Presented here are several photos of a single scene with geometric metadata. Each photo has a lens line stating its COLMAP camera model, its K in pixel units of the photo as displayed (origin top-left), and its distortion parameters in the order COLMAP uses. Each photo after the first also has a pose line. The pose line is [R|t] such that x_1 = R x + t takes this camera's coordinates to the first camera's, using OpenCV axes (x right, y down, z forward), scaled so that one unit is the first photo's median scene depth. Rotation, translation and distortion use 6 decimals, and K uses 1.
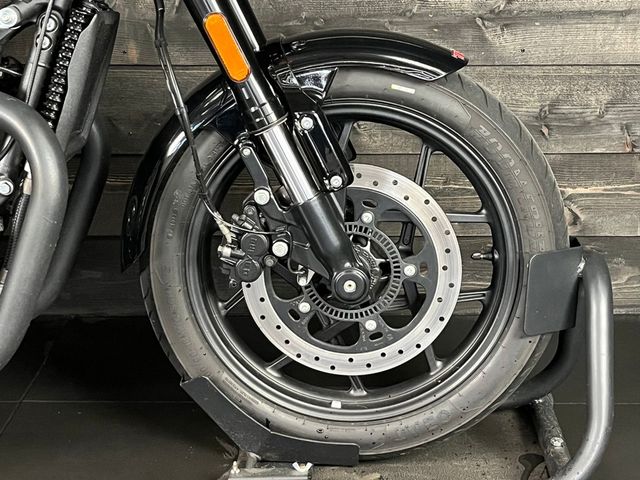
lens RADIAL K [[1053.8, 0, 315.6], [0, 1053.8, 241.6], [0, 0, 1]] dist [0.103066, 0.000000]
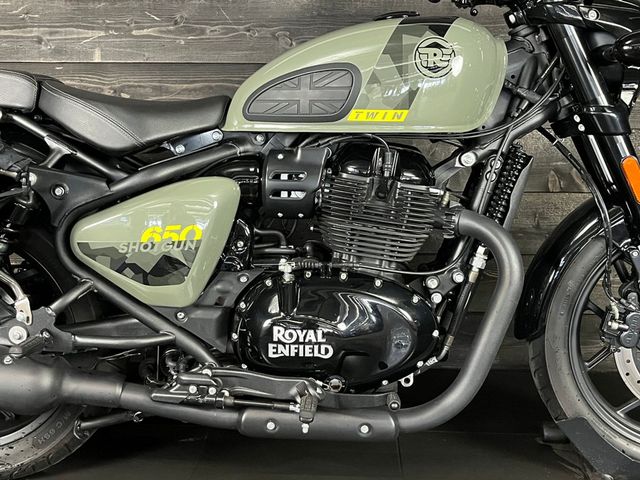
lens RADIAL K [[742.7, 0, 319.0], [0, 742.7, 240.1], [0, 0, 1]] dist [0.019921, 0.000000]
pose [[0.998985, 0.012851, -0.043172, -0.418827], [-0.017030, 0.995053, -0.097871, 0.000071], [0.041701, 0.098506, 0.994262, 0.002731]]
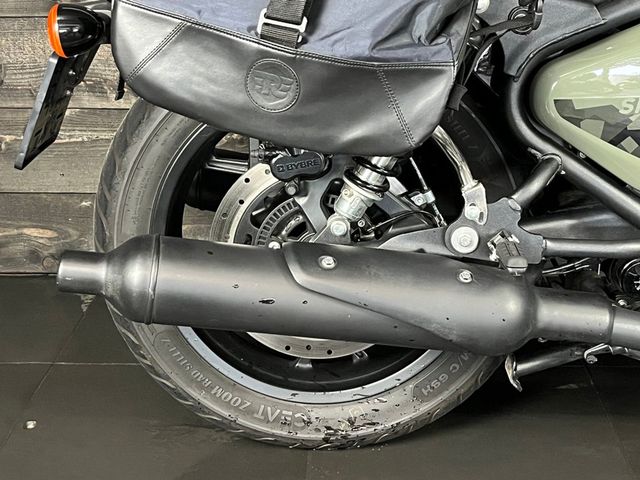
lens RADIAL K [[1088.0, 0, 319.5], [0, 1088.0, 238.5], [0, 0, 1]] dist [0.141603, 0.000000]
pose [[0.999331, 0.005248, -0.036191, -0.895488], [-0.003893, 0.999293, 0.037399, -0.001538], [0.036361, -0.037233, 0.998645, 0.000000]]
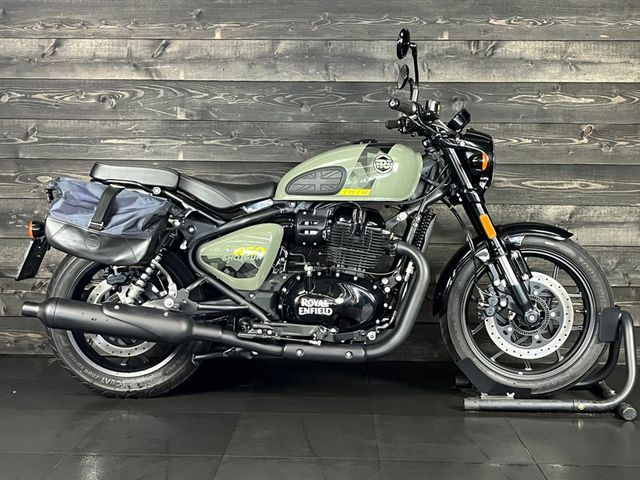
lens RADIAL K [[827.7, 0, 321.1], [0, 827.7, 237.8], [0, 0, 1]] dist [0.057064, 0.000000]
pose [[0.999680, 0.013800, -0.021197, -0.426272], [-0.018155, 0.975007, -0.221430, 0.299323], [0.017611, 0.221744, 0.974946, -0.997325]]
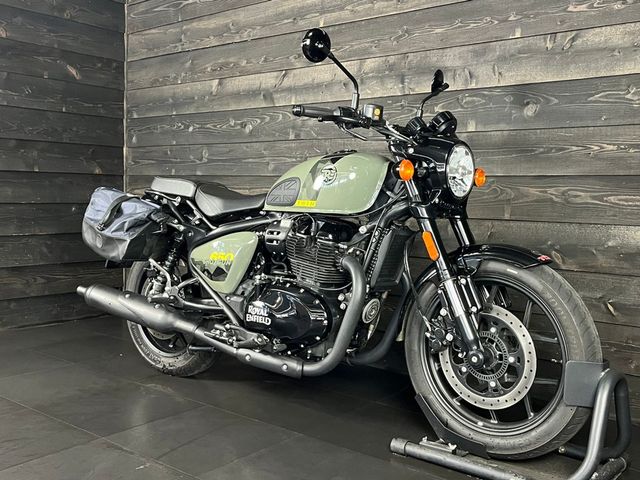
lens RADIAL K [[671.1, 0, 321.8], [0, 671.1, 238.5], [0, 0, 1]] dist [0.021360, 0.000000]
pose [[0.781493, 0.059942, -0.621028, 0.596897], [-0.200282, 0.966797, -0.158716, 0.080855], [0.590894, 0.248416, 0.767550, -0.275317]]
